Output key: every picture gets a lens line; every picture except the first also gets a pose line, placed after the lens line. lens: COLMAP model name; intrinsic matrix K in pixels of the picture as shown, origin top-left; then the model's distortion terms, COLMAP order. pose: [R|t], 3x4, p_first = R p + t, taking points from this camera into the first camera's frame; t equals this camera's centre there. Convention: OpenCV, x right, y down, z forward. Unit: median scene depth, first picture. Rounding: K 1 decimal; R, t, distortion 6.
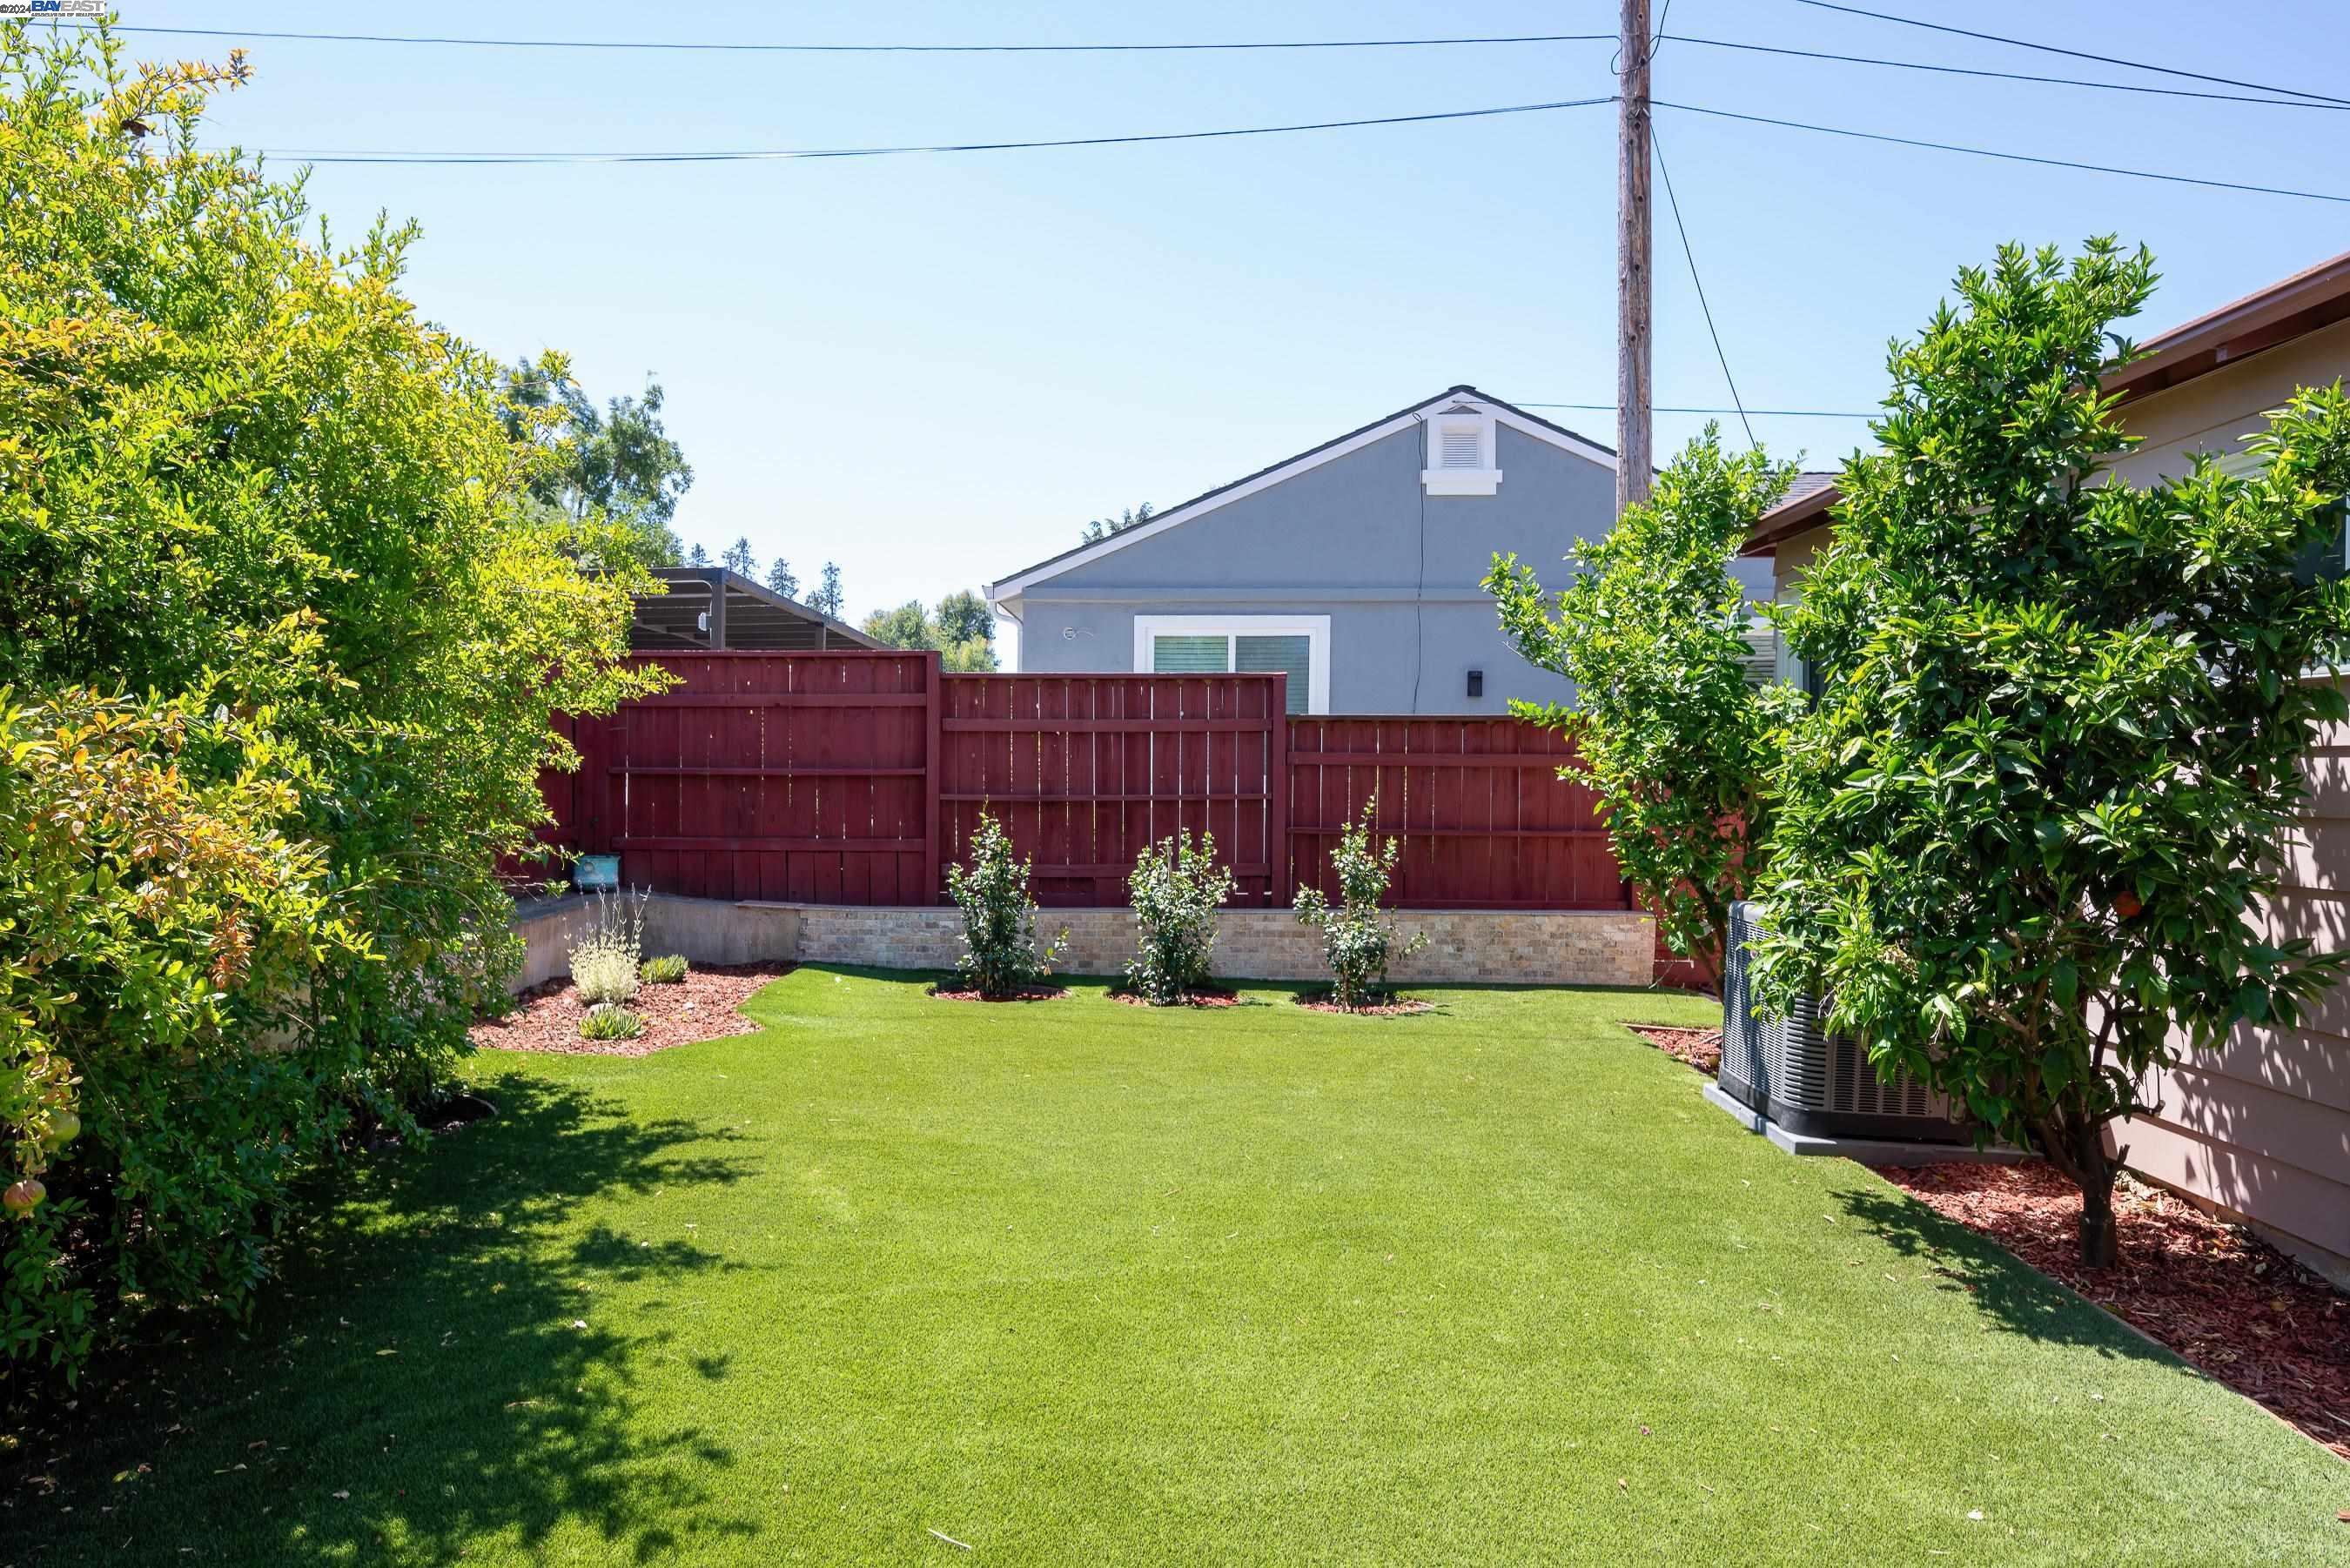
lens RADIAL K [[1423.4, 0, 1175.0], [0, 1423.4, 784.0], [0, 0, 1]] dist [-0.001973, -0.001667]
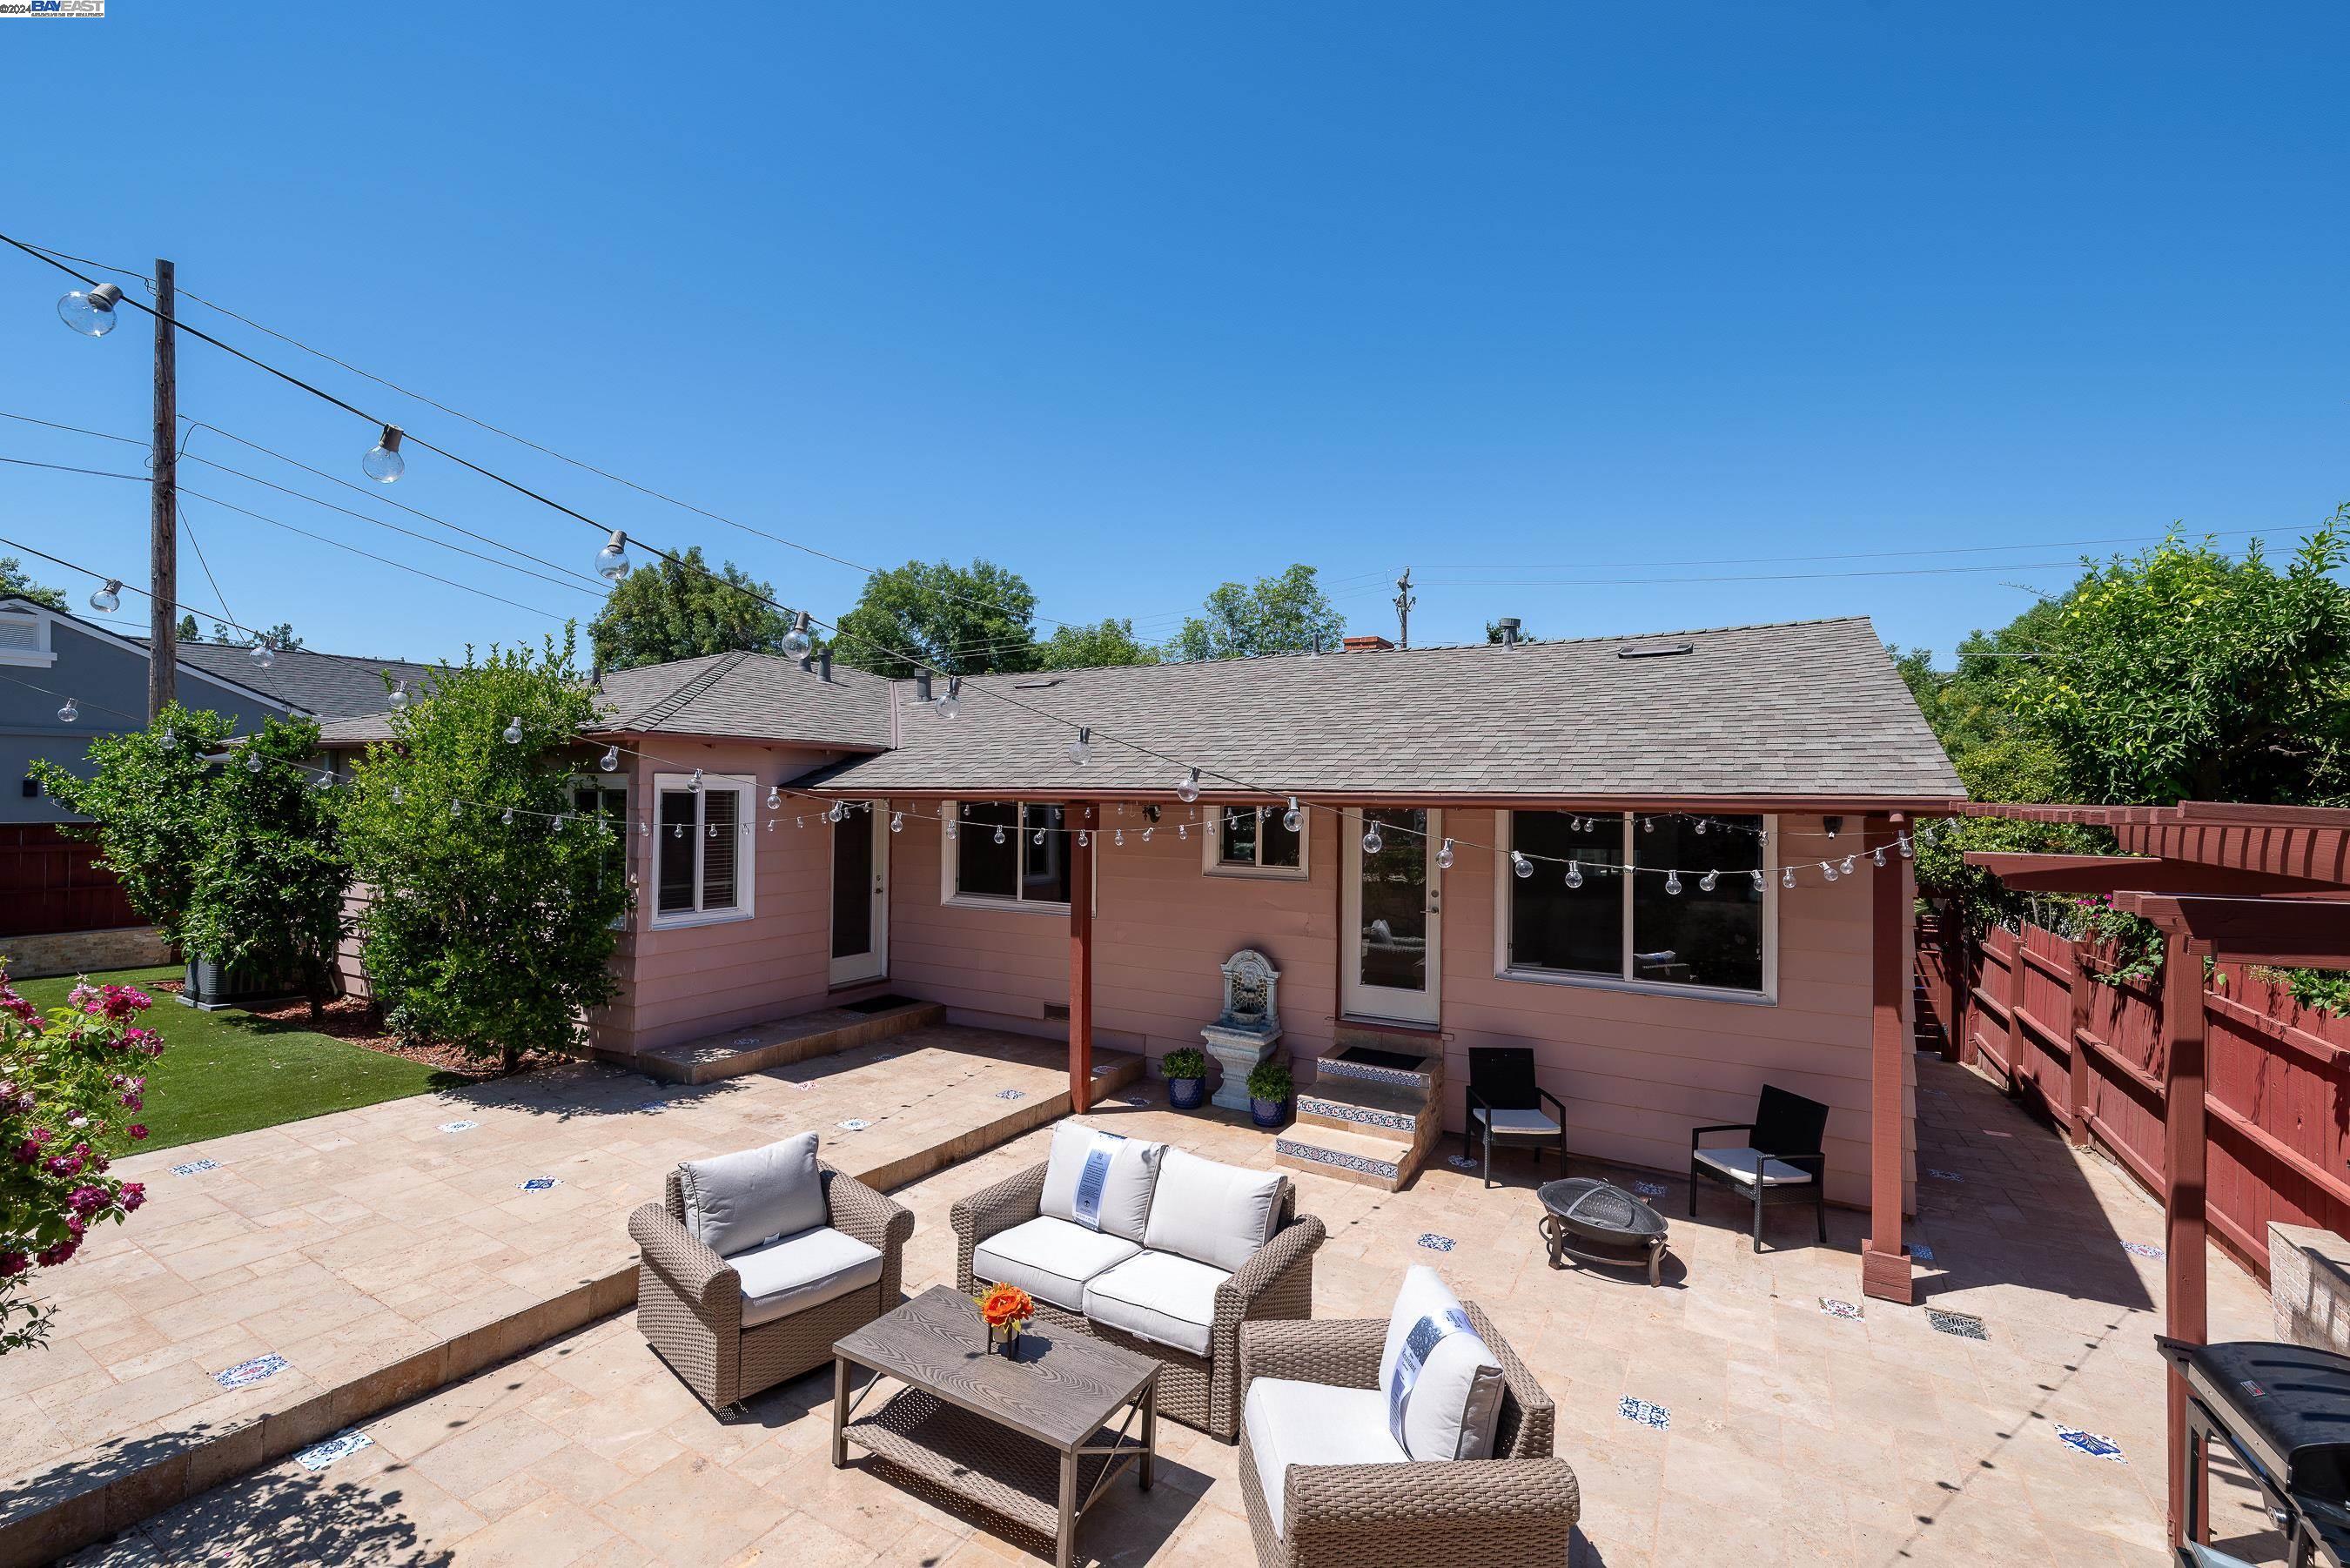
lens RADIAL K [[994.1, 0, 1175.0], [0, 994.1, 784.0], [0, 0, 1]] dist [0.001638, 0.000113]
pose [[0.482173, 0.006175, 0.876054, -0.198628], [0.004428, 0.999945, -0.009485, -0.085369], [-0.876065, 0.008453, 0.482119, -0.880430]]
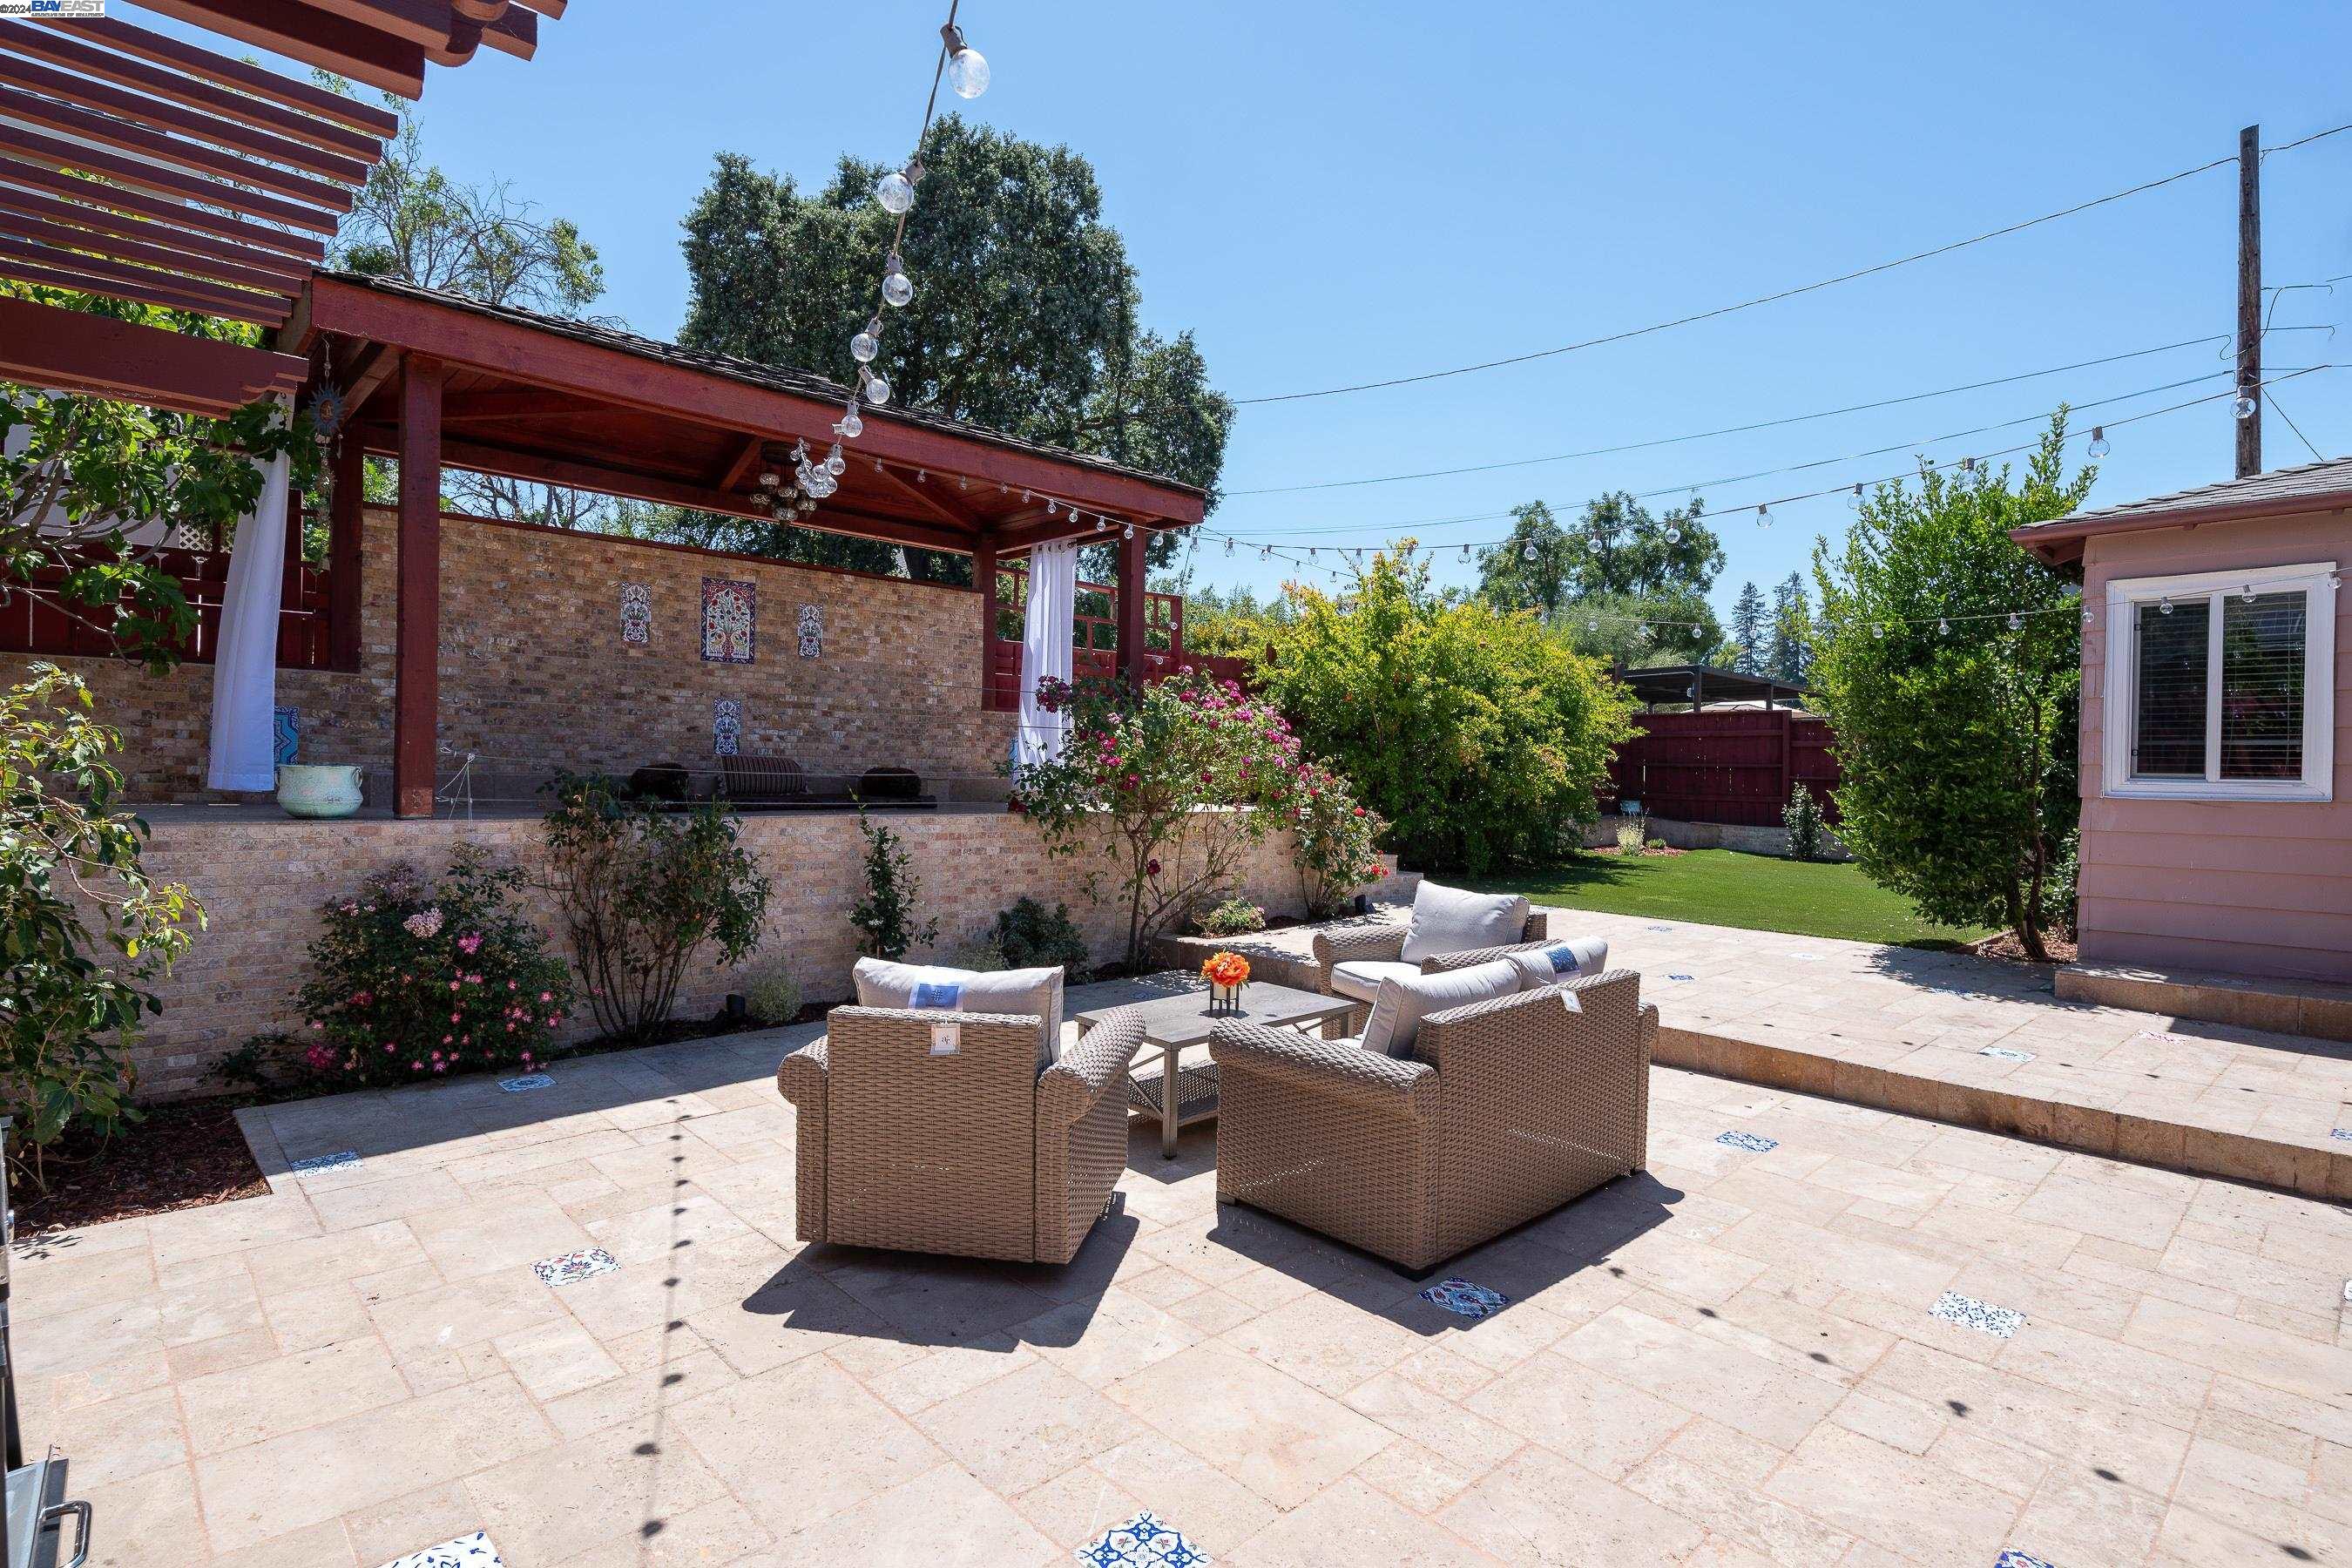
lens RADIAL K [[1155.1, 0, 1159.4], [0, 1155.1, 772.7], [0, 0, 1]] dist [0.002169, 0.000015]
pose [[0.700037, 0.005378, -0.714086, 0.466362], [-0.016093, 0.999836, -0.008247, 0.036281], [0.713925, 0.017265, 0.700009, -1.012908]]
